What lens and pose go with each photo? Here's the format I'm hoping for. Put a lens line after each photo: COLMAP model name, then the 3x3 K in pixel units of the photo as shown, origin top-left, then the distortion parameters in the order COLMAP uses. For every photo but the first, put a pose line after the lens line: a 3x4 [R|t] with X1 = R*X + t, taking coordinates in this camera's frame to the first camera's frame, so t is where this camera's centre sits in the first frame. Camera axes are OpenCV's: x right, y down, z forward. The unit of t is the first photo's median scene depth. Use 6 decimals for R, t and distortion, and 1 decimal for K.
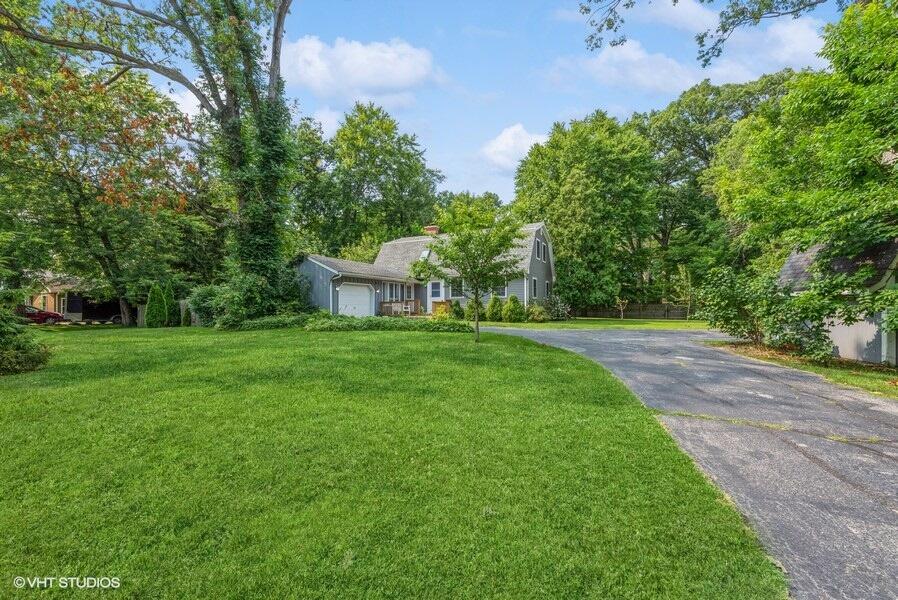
lens RADIAL K [[350.8, 0, 451.0], [0, 350.8, 304.9], [0, 0, 1]] dist [0.002137, 0.000112]
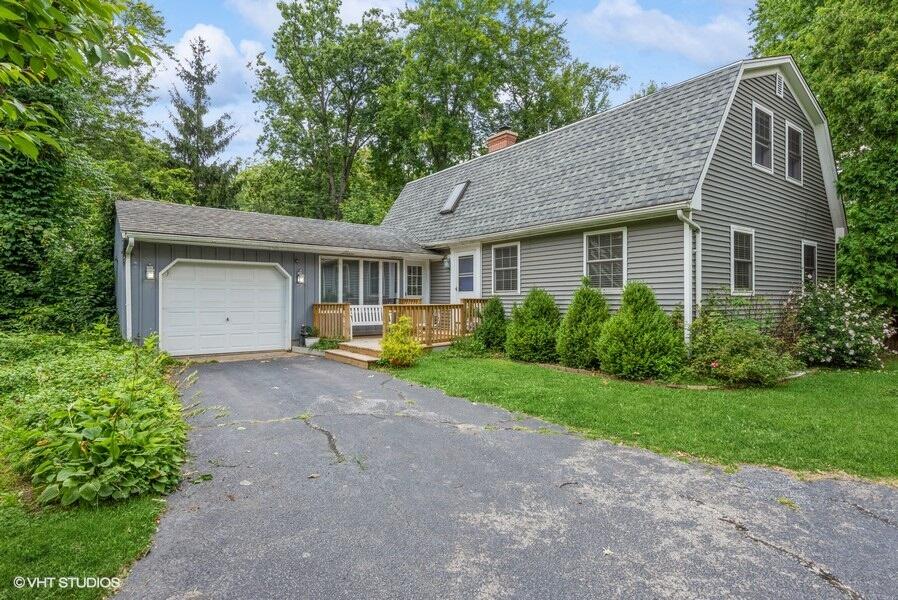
lens RADIAL K [[481.6, 0, 449.0], [0, 481.6, 300.0], [0, 0, 1]] dist [0.003748, 0.001589]
pose [[0.900593, 0.003775, -0.434646, 0.187670], [-0.002508, 0.999991, 0.003488, -0.014715], [0.434655, -0.002051, 0.900595, 0.495932]]
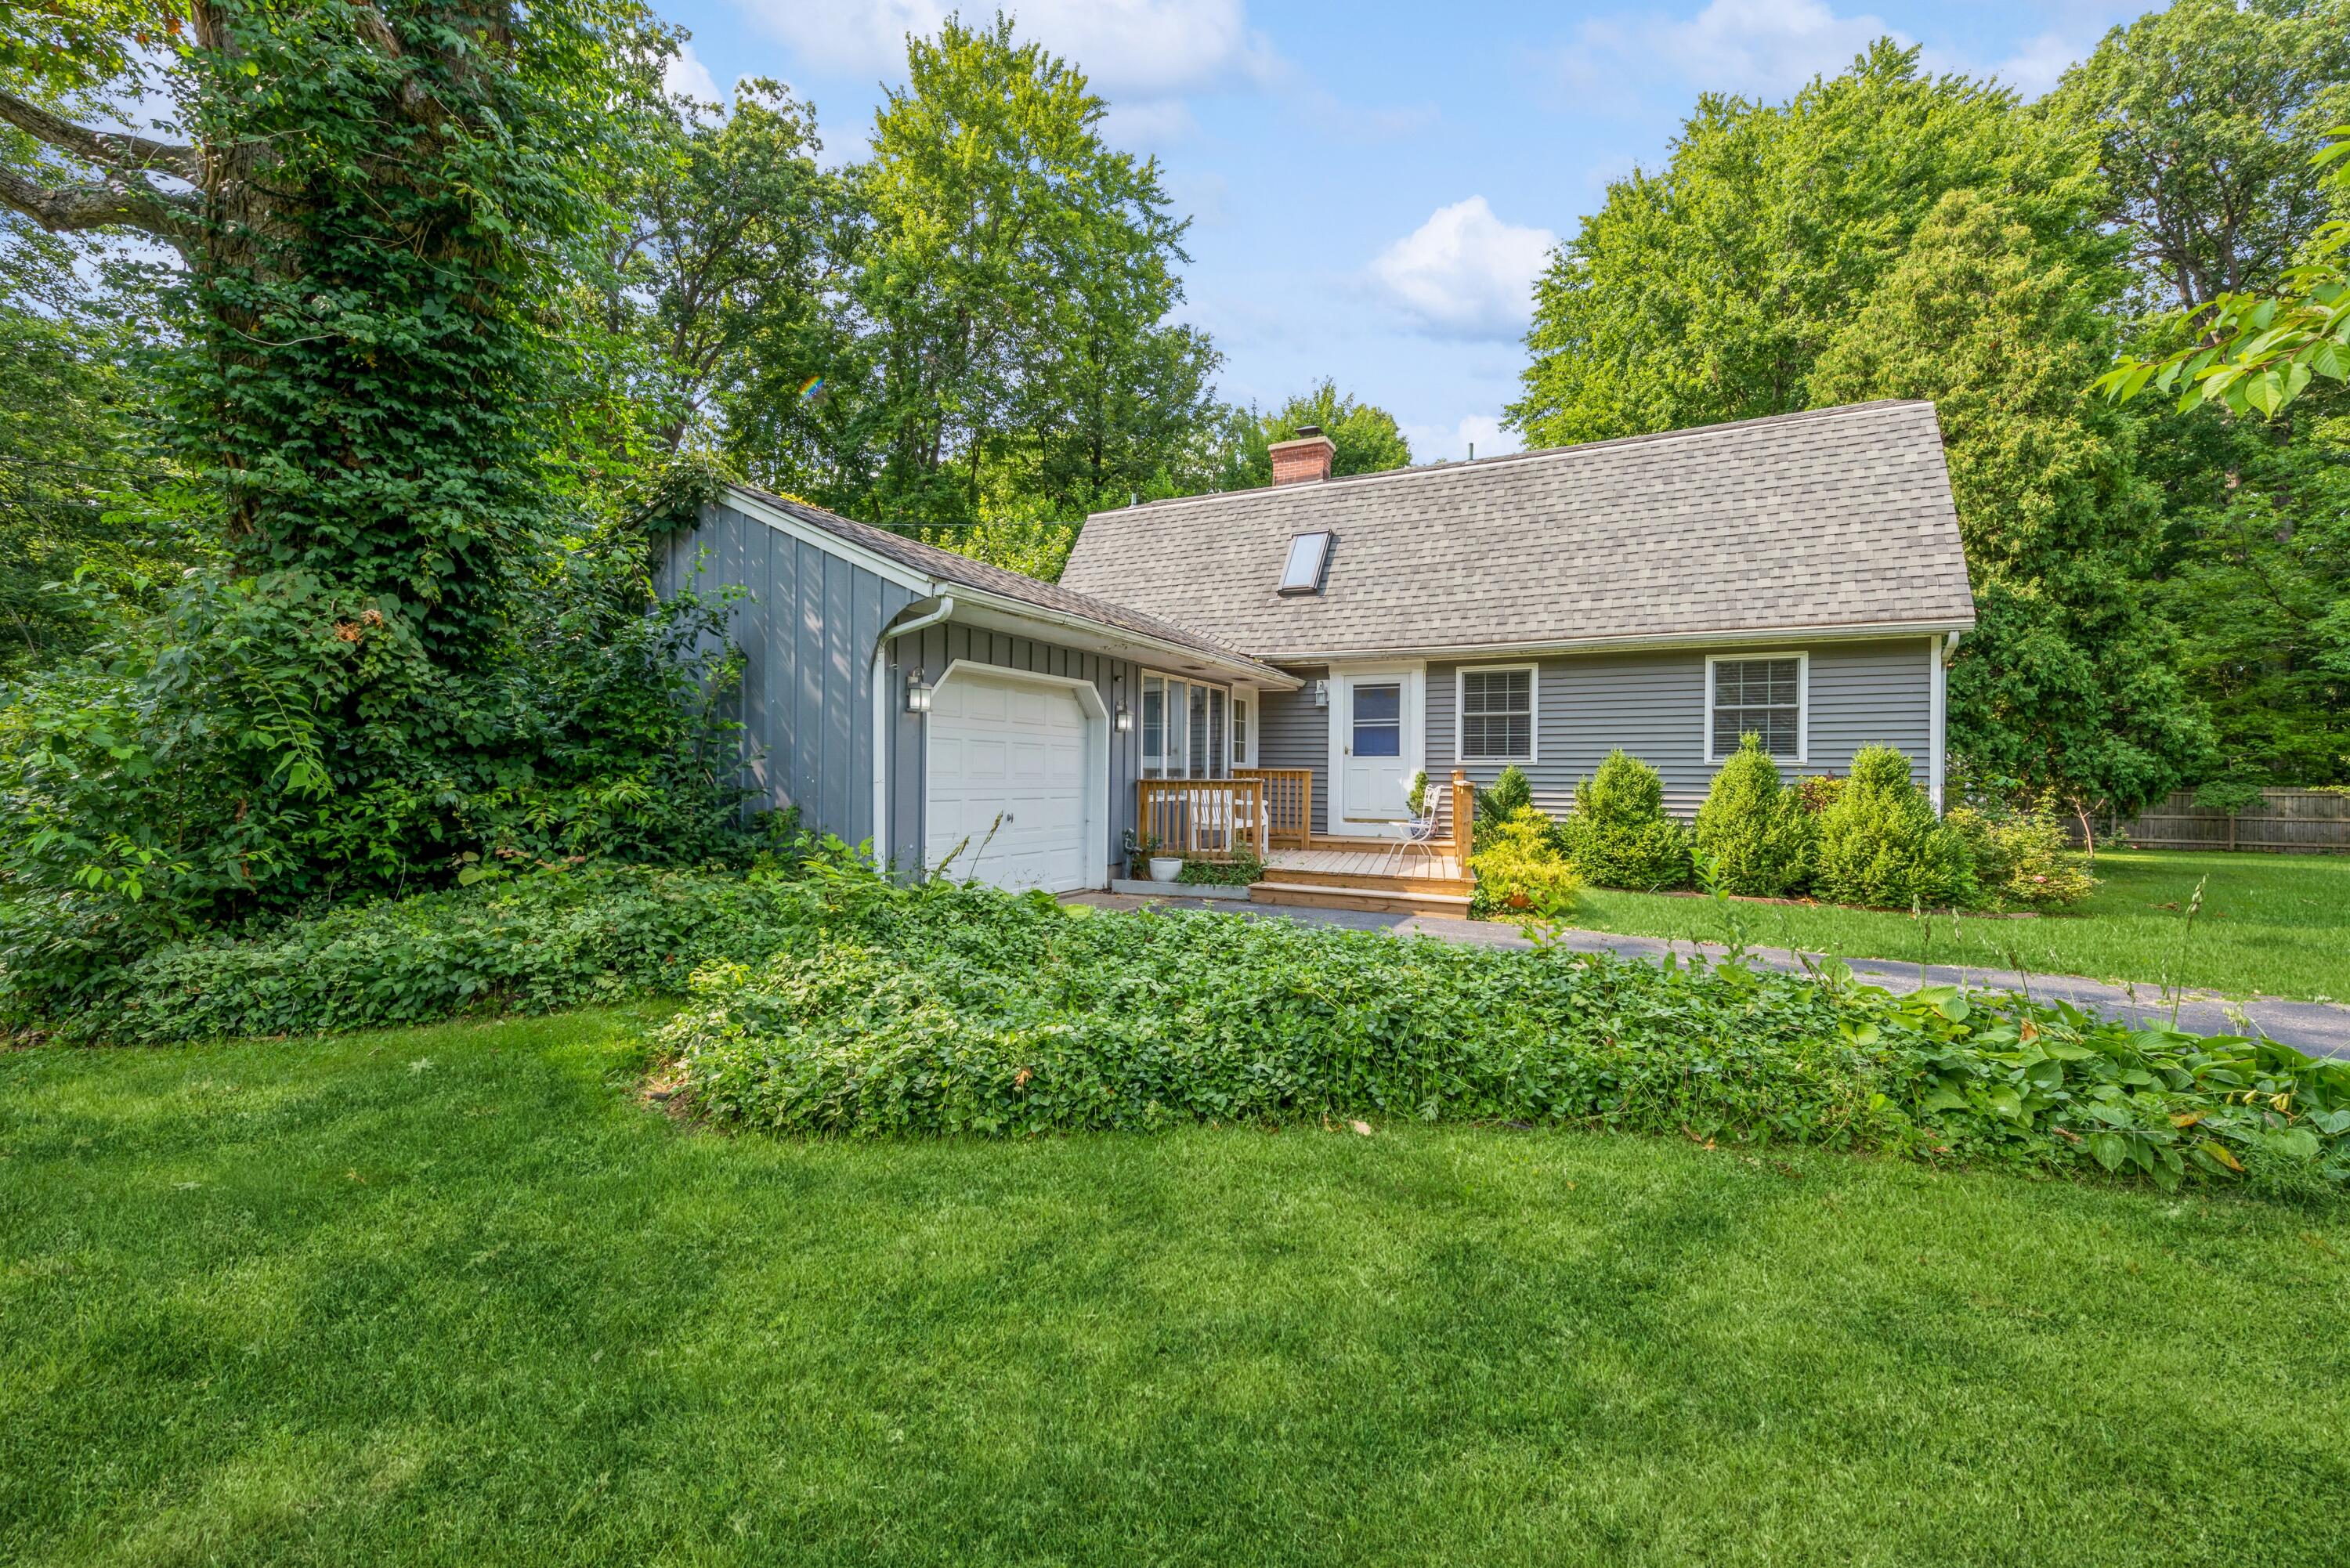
lens RADIAL K [[967.7, 0, 1175.0], [0, 967.7, 784.0], [0, 0, 1]] dist [0.008722, -0.000065]
pose [[0.999903, 0.012611, 0.005828, -0.167069], [-0.012692, 0.999820, 0.014094, -0.012976], [-0.005649, -0.014167, 0.999884, 0.448161]]
